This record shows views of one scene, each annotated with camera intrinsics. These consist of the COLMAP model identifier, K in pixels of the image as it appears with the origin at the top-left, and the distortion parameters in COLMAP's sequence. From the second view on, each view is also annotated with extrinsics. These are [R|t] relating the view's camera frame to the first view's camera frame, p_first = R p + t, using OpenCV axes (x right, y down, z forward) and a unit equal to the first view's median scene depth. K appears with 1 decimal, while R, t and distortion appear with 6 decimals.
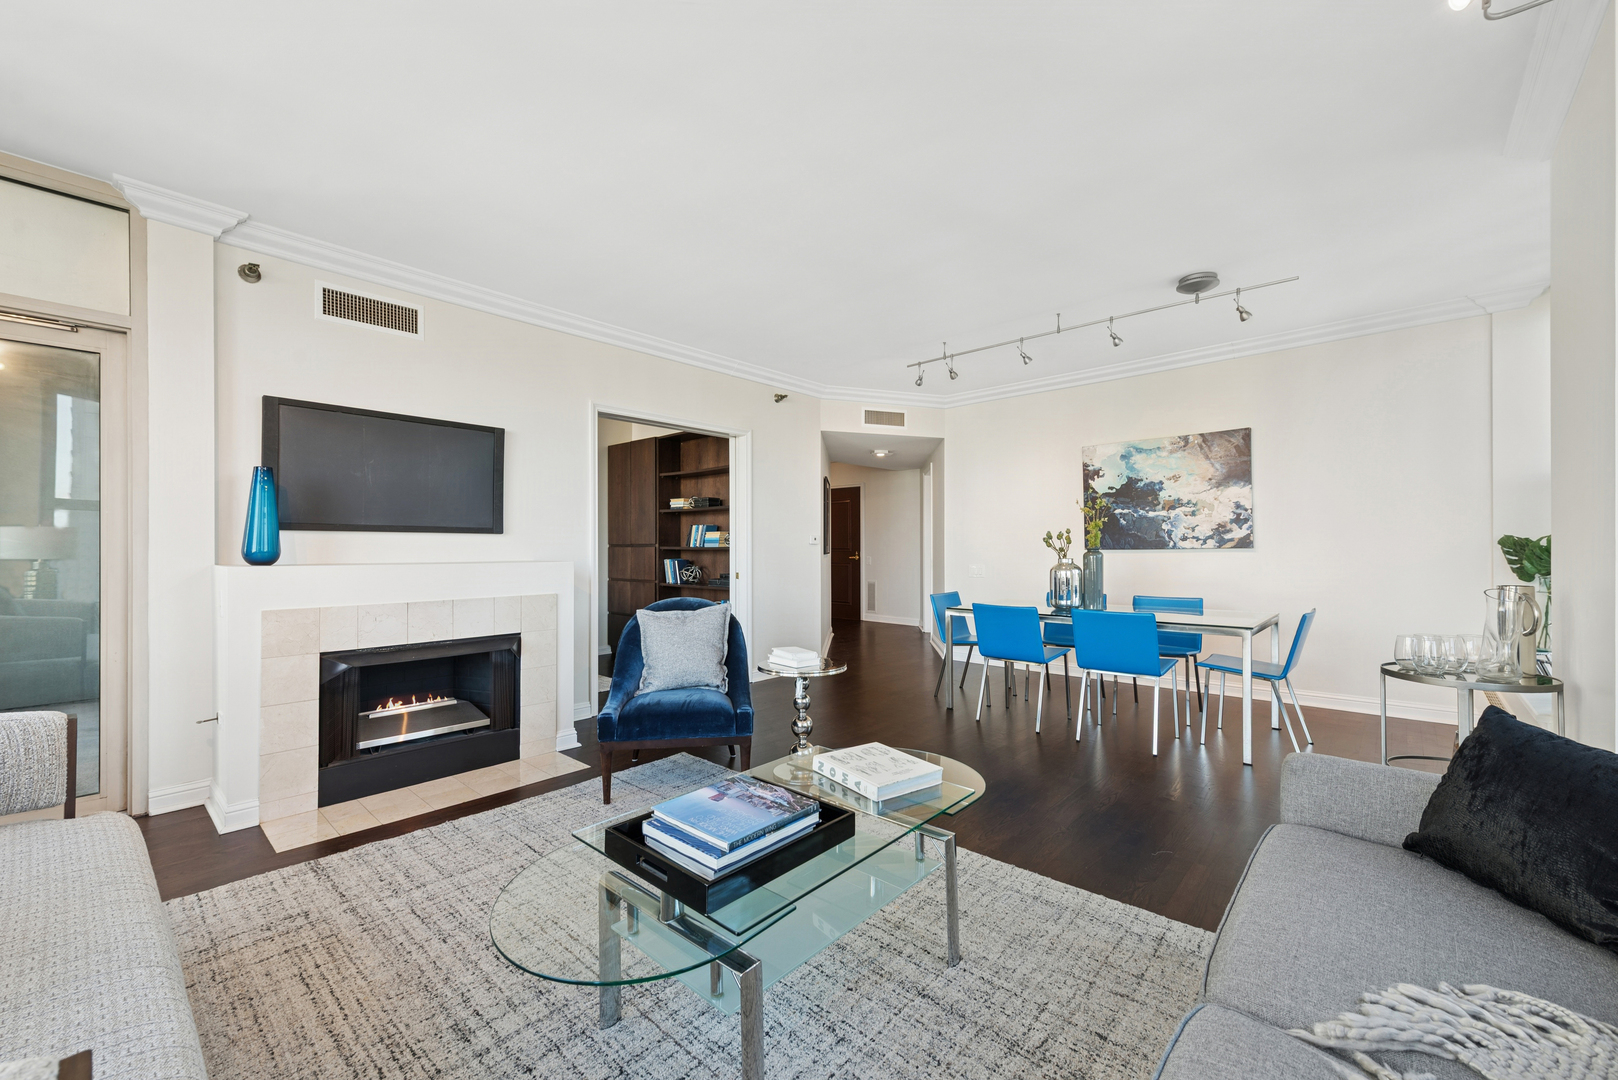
lens RADIAL K [[645.6, 0, 800.7], [0, 645.6, 551.2], [0, 0, 1]] dist [0.008723, -0.000615]
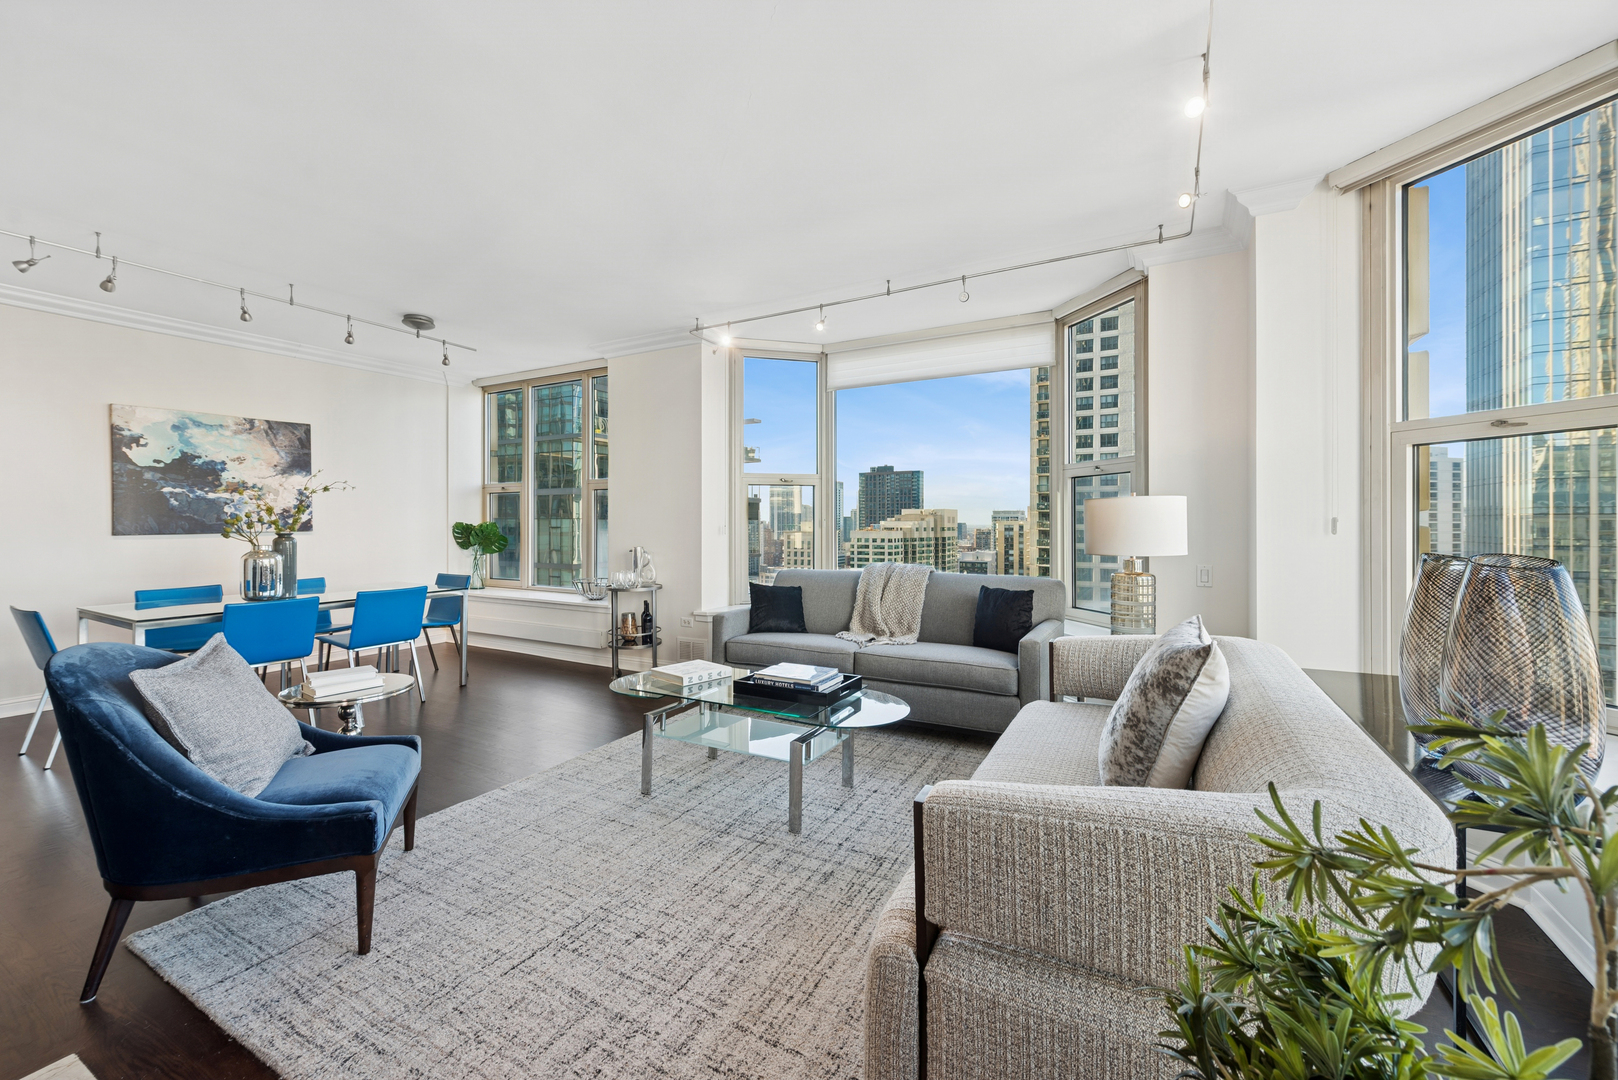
lens RADIAL K [[645.6, 0, 797.1], [0, 645.6, 526.2], [0, 0, 1]] dist [0.008723, -0.000615]
pose [[-0.222775, -0.001724, 0.974868, -0.563208], [0.007544, 0.999965, 0.003492, -0.011201], [-0.974841, 0.008132, -0.222754, 0.409007]]
